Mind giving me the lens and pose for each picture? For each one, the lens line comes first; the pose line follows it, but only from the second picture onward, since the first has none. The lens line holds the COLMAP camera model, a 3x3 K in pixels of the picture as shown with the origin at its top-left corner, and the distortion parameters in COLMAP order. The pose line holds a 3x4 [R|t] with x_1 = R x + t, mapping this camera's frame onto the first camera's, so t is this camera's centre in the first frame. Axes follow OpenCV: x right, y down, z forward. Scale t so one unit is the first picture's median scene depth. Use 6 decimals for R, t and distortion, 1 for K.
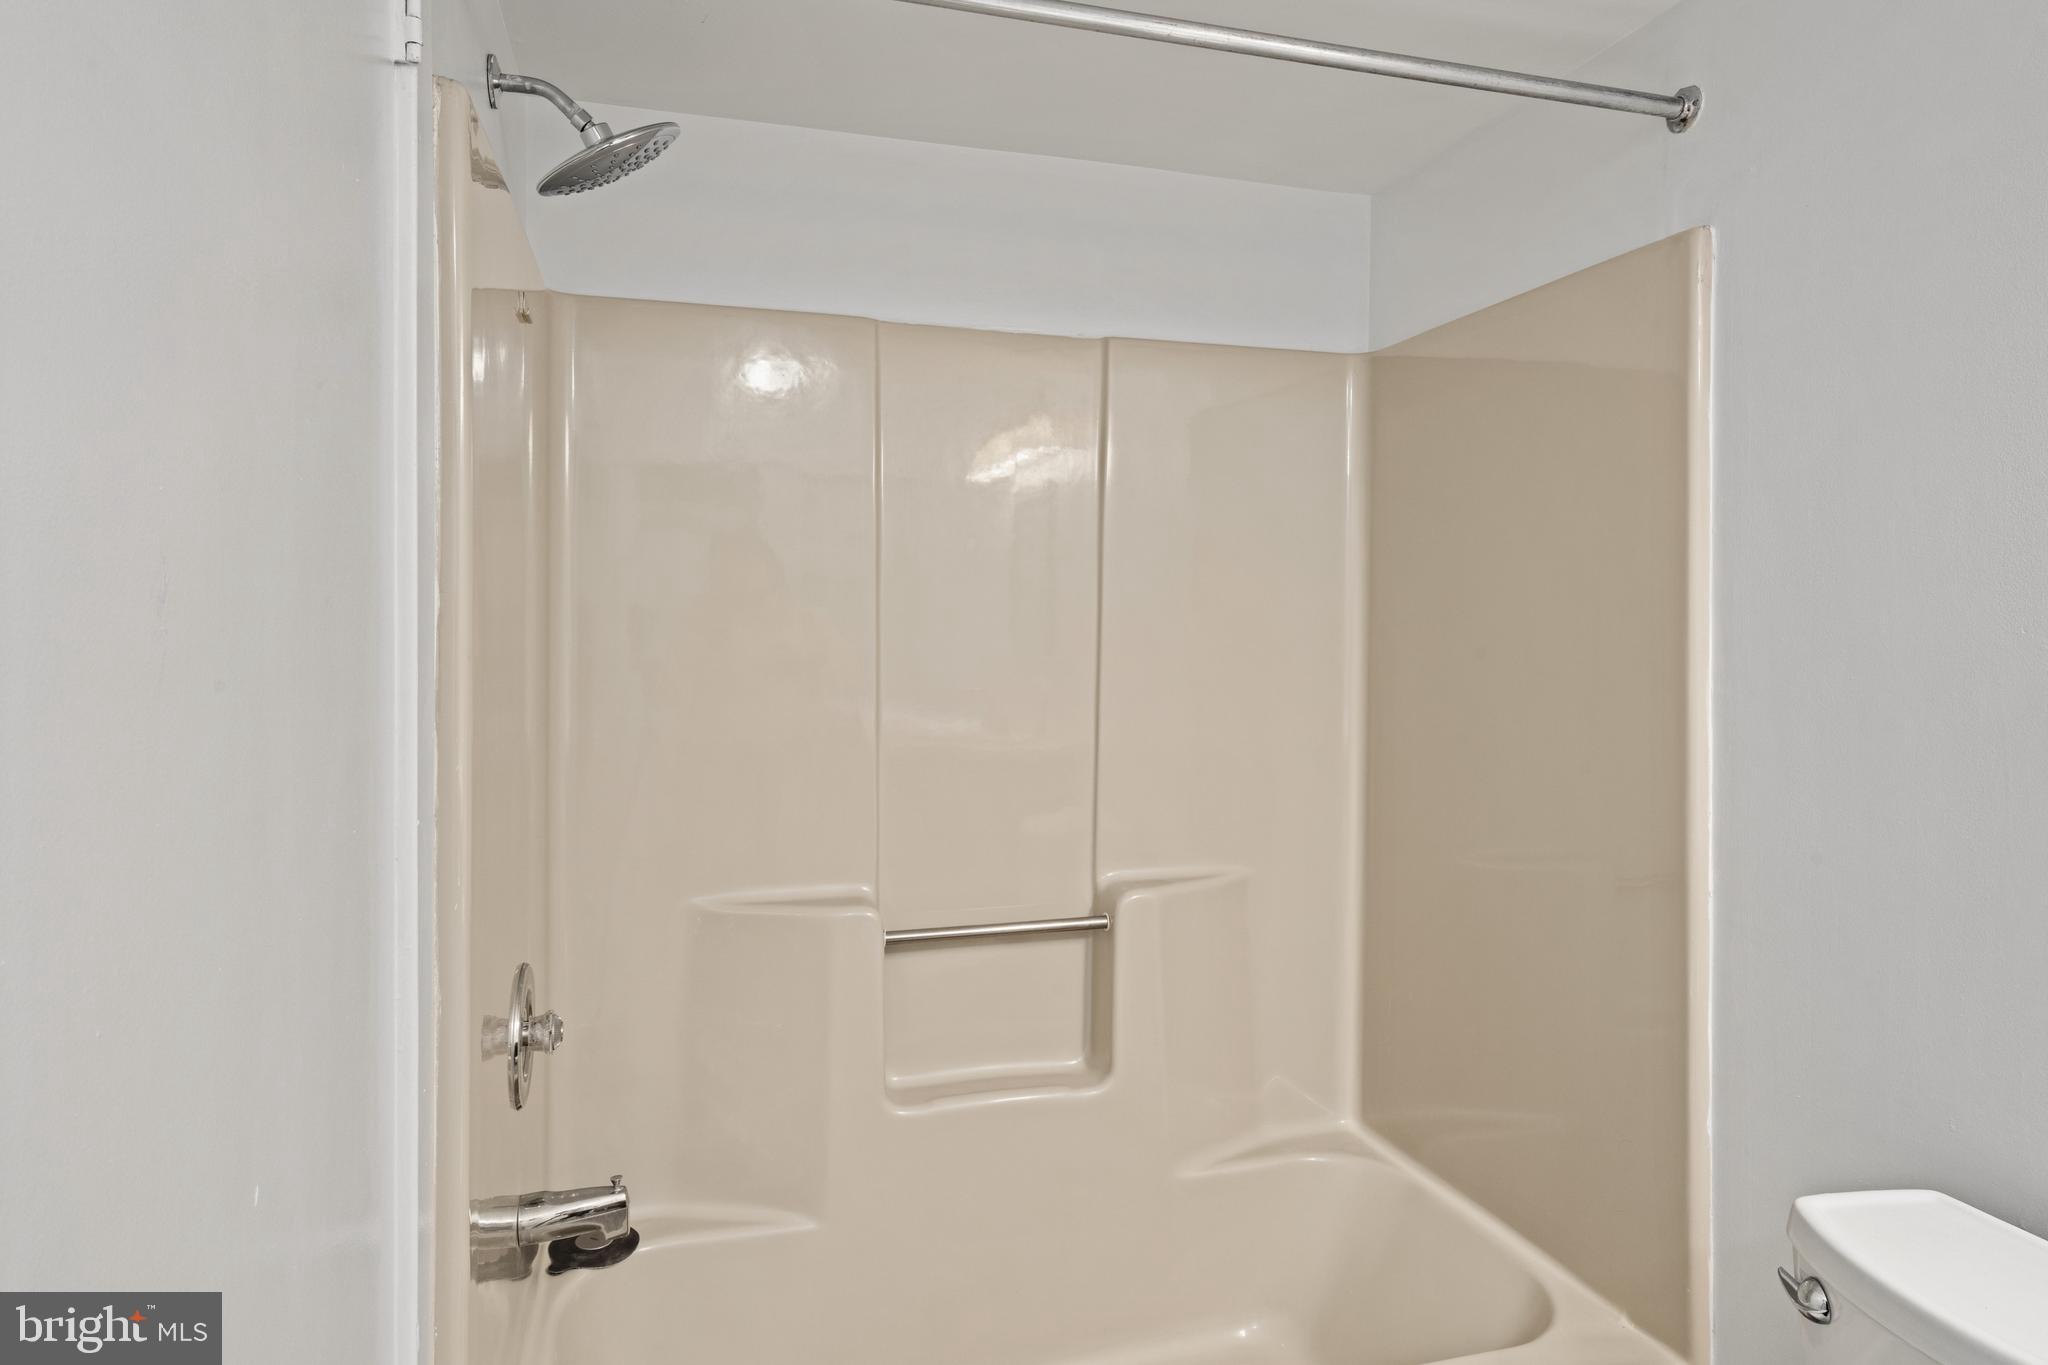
lens RADIAL K [[1186.9, 0, 992.7], [0, 1186.9, 649.7], [0, 0, 1]] dist [0.012536, -0.000248]
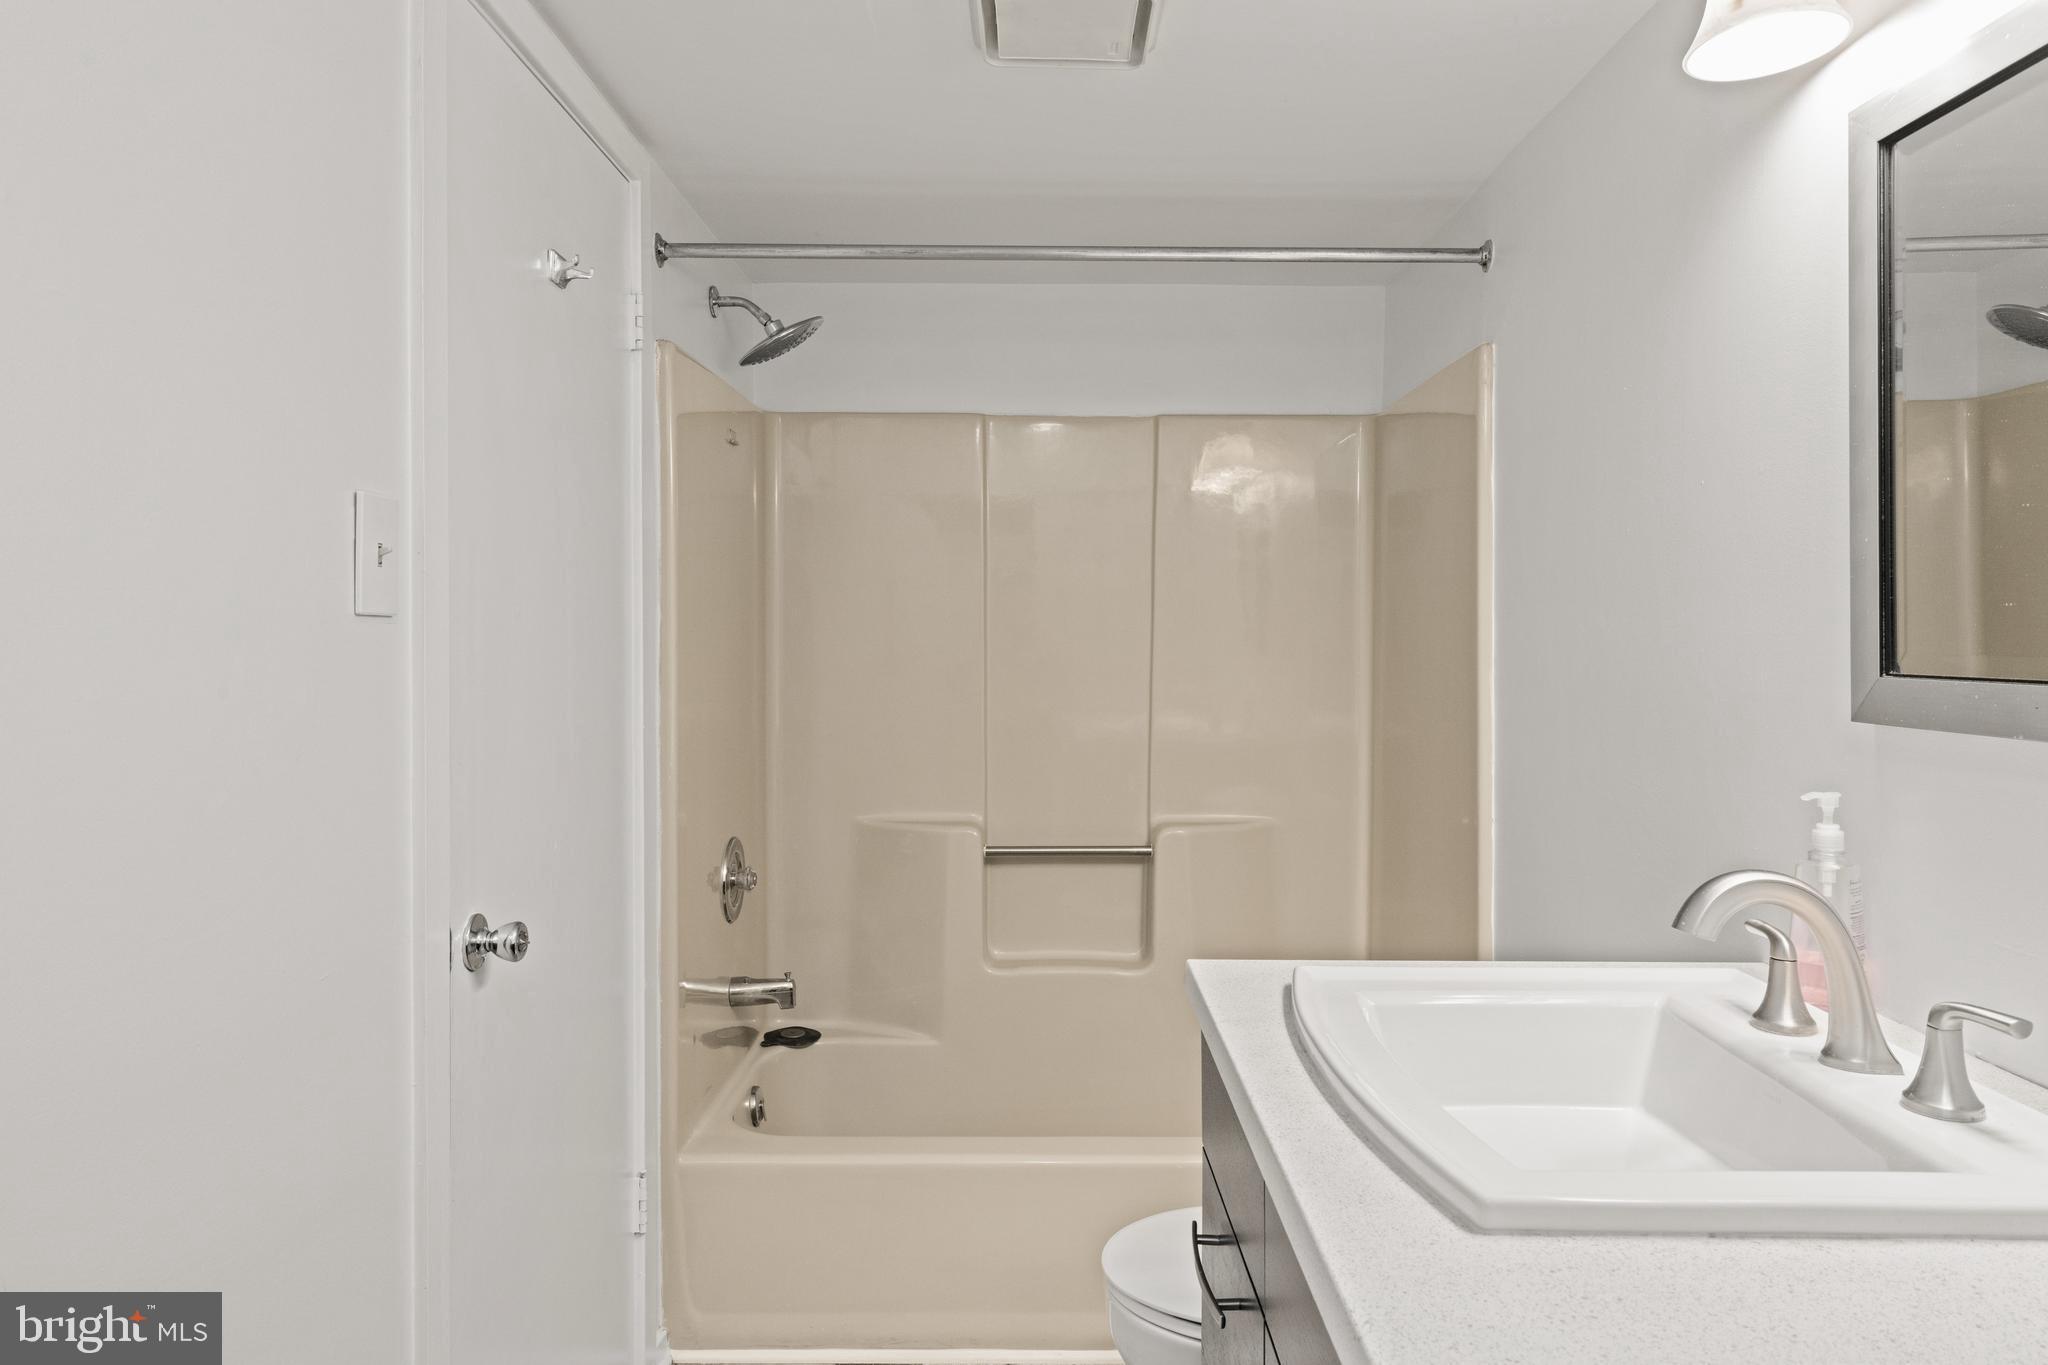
lens RADIAL K [[1300.4, 0, 1034.2], [0, 1300.4, 686.1], [0, 0, 1]] dist [0.036180, 0.000688]
pose [[0.963007, 0.006670, -0.269394, 0.430284], [-0.002183, 0.999854, 0.016954, 0.020421], [0.269467, -0.015739, 0.962881, -0.543947]]
